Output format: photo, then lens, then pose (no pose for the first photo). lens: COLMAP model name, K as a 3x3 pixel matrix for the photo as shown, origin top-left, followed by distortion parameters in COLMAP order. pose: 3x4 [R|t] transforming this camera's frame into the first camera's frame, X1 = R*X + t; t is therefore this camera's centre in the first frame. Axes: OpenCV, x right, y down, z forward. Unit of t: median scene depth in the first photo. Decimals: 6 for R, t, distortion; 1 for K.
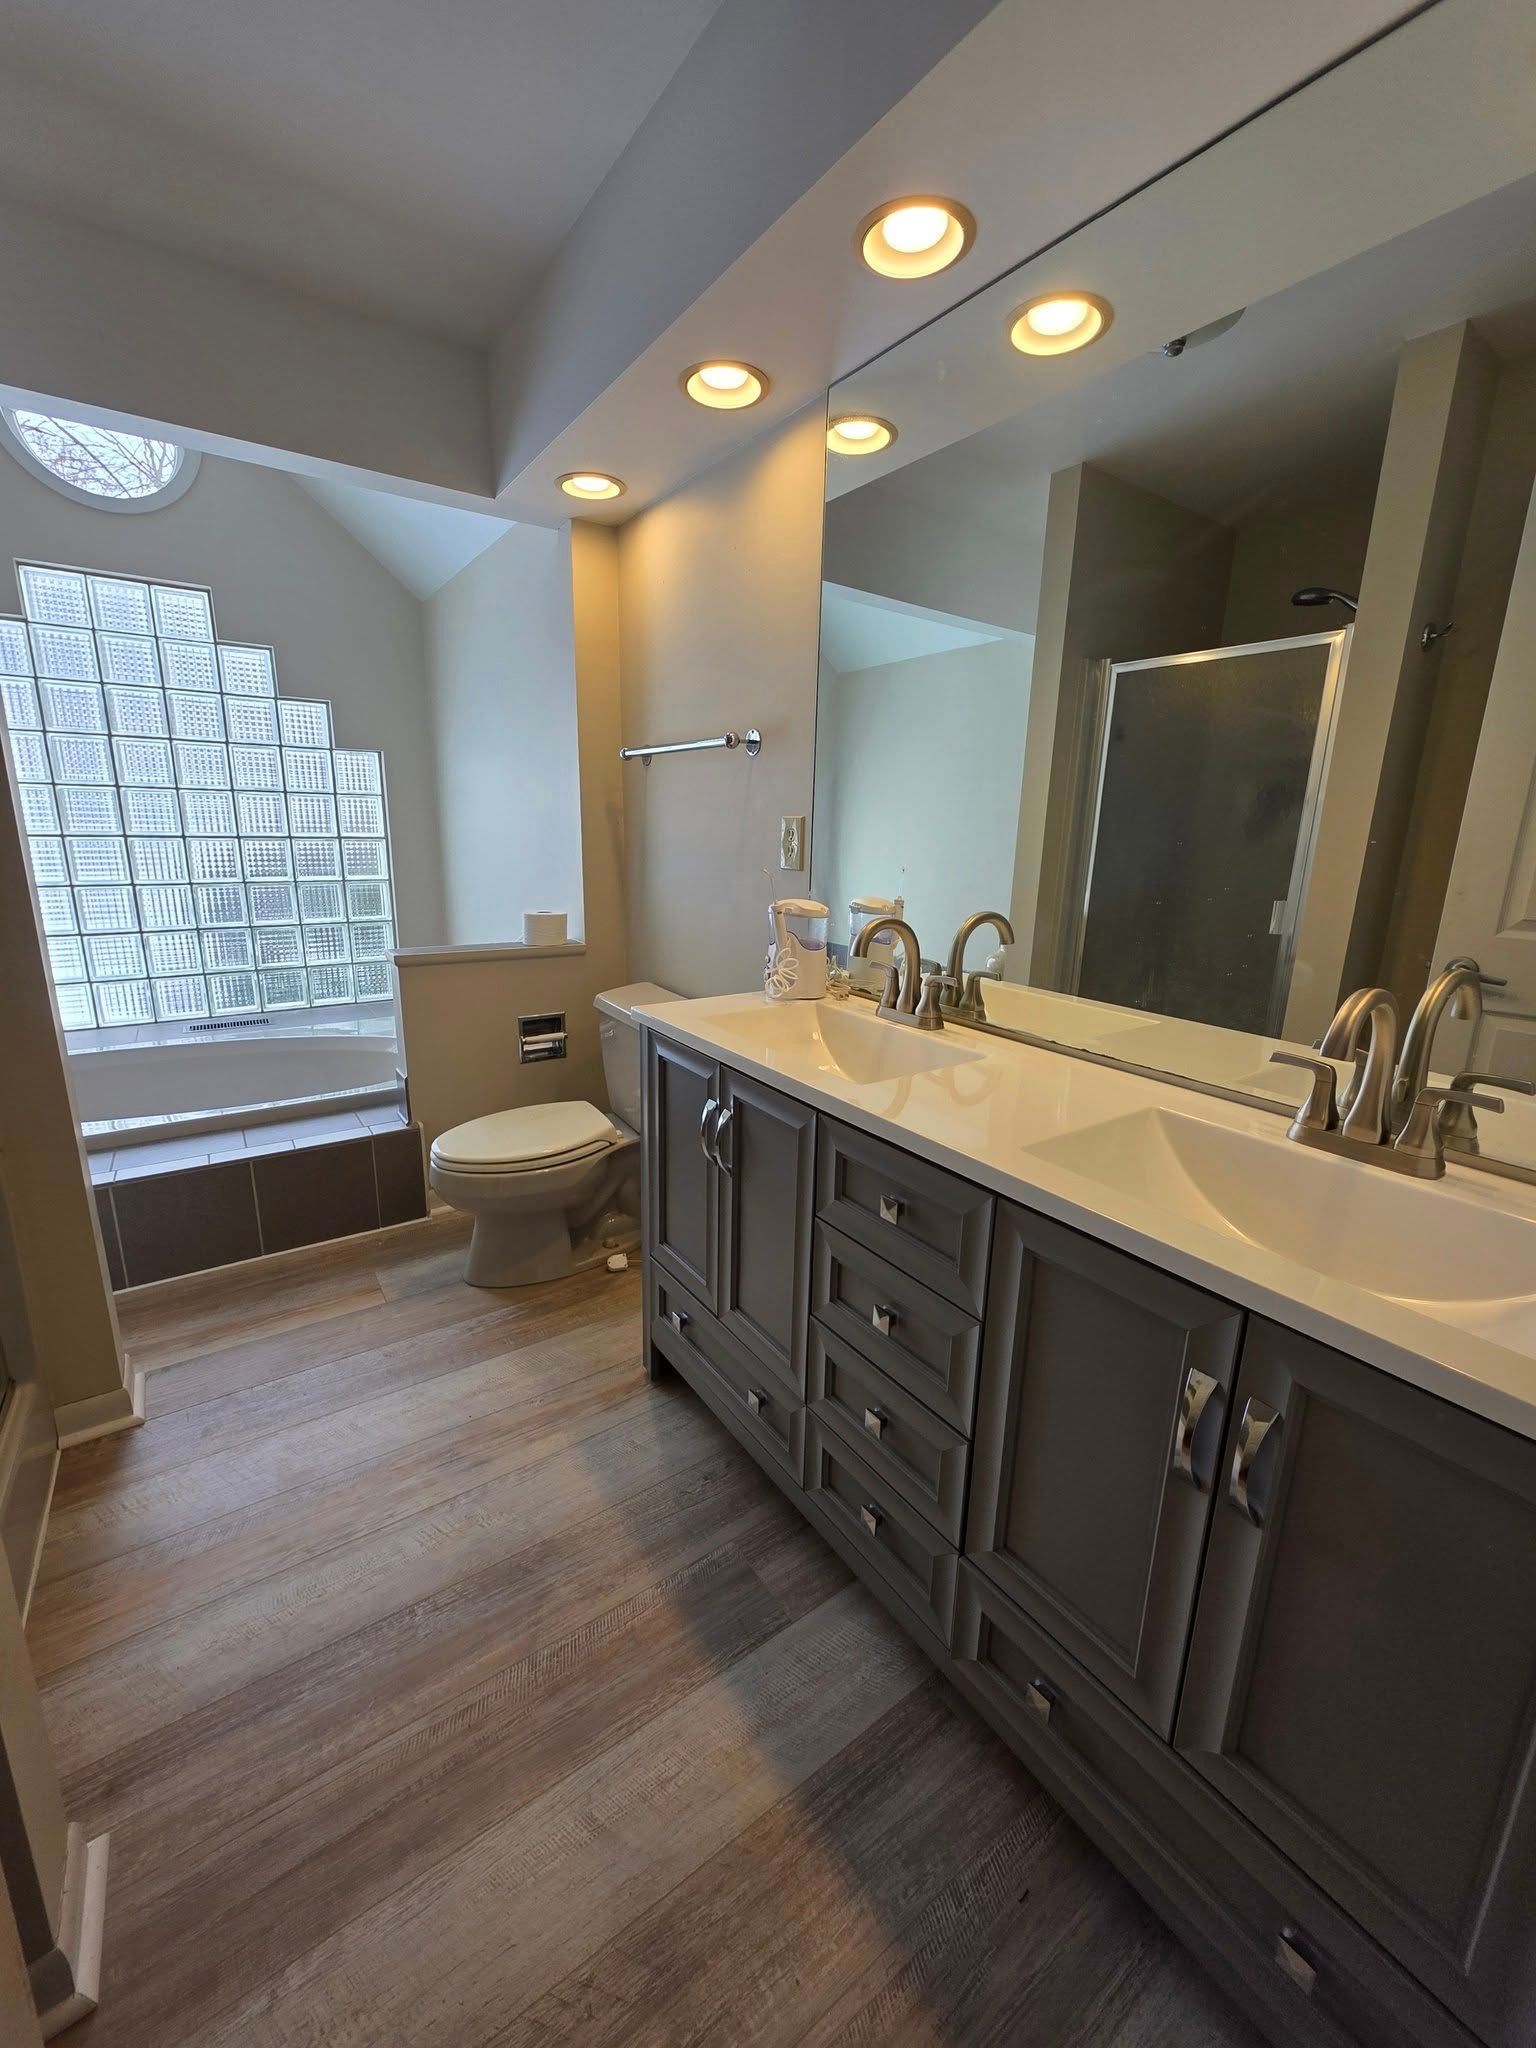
lens RADIAL K [[812.6, 0, 768.3], [0, 812.6, 1021.4], [0, 0, 1]] dist [-0.001253, 0.001126]
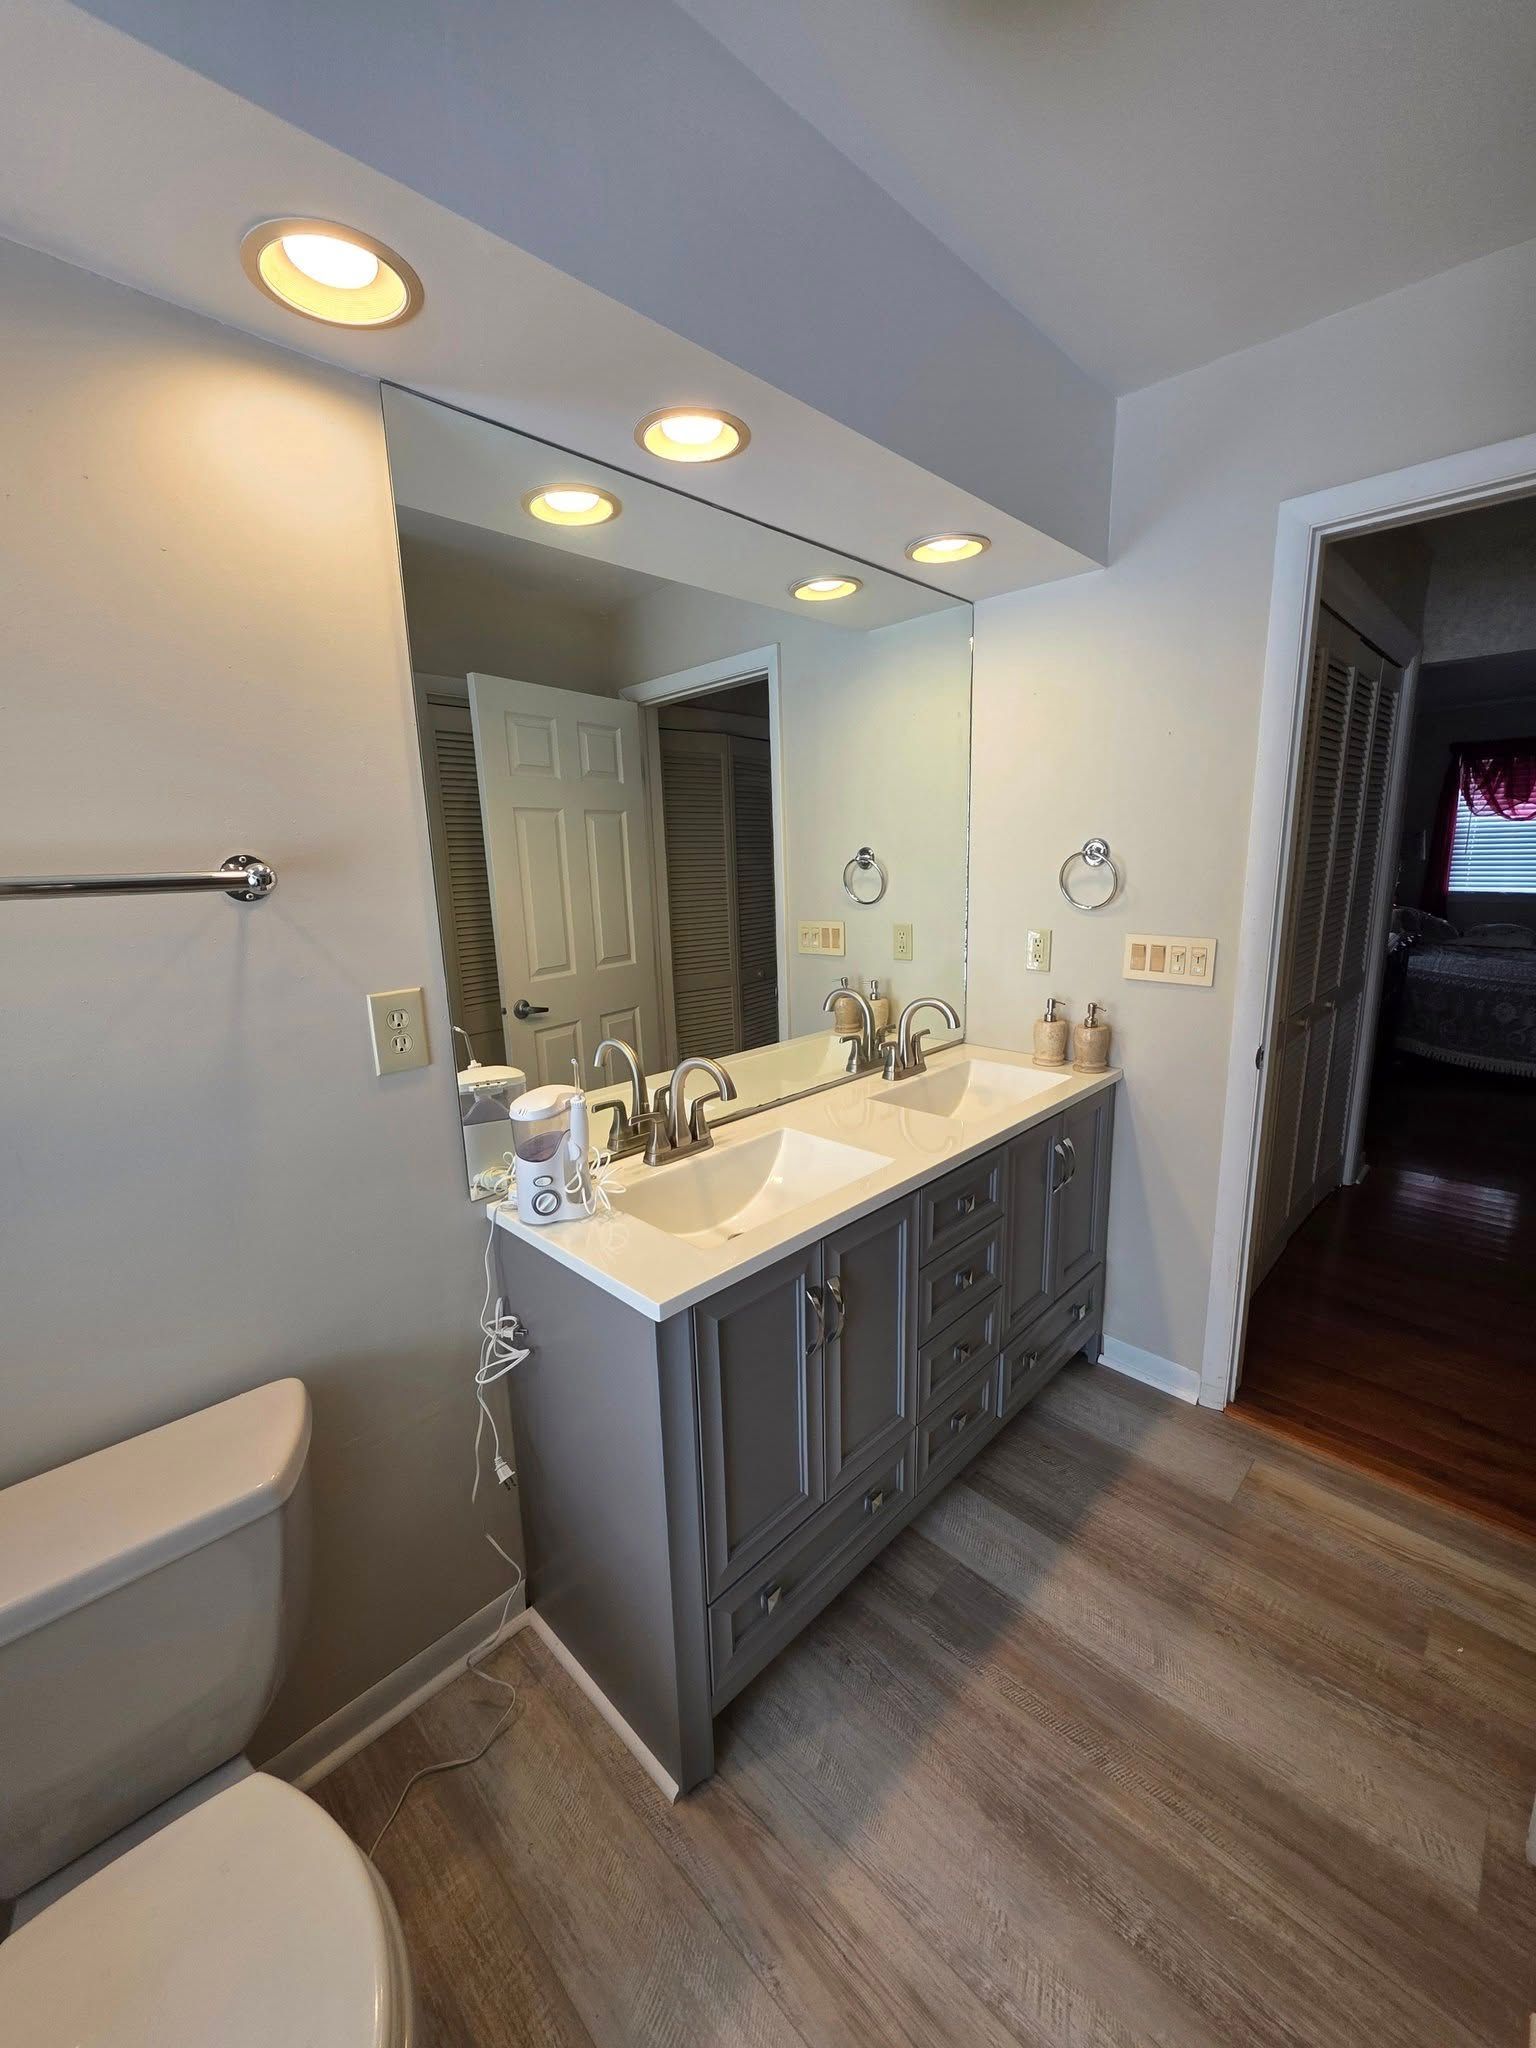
lens RADIAL K [[812.6, 0, 771.8], [0, 812.6, 1010.2], [0, 0, 1]] dist [-0.001253, 0.001126]
pose [[-0.182954, -0.199826, 0.962599, -1.050780], [0.250187, 0.937427, 0.242151, -0.509220], [-0.950755, 0.285133, -0.121512, 1.267897]]
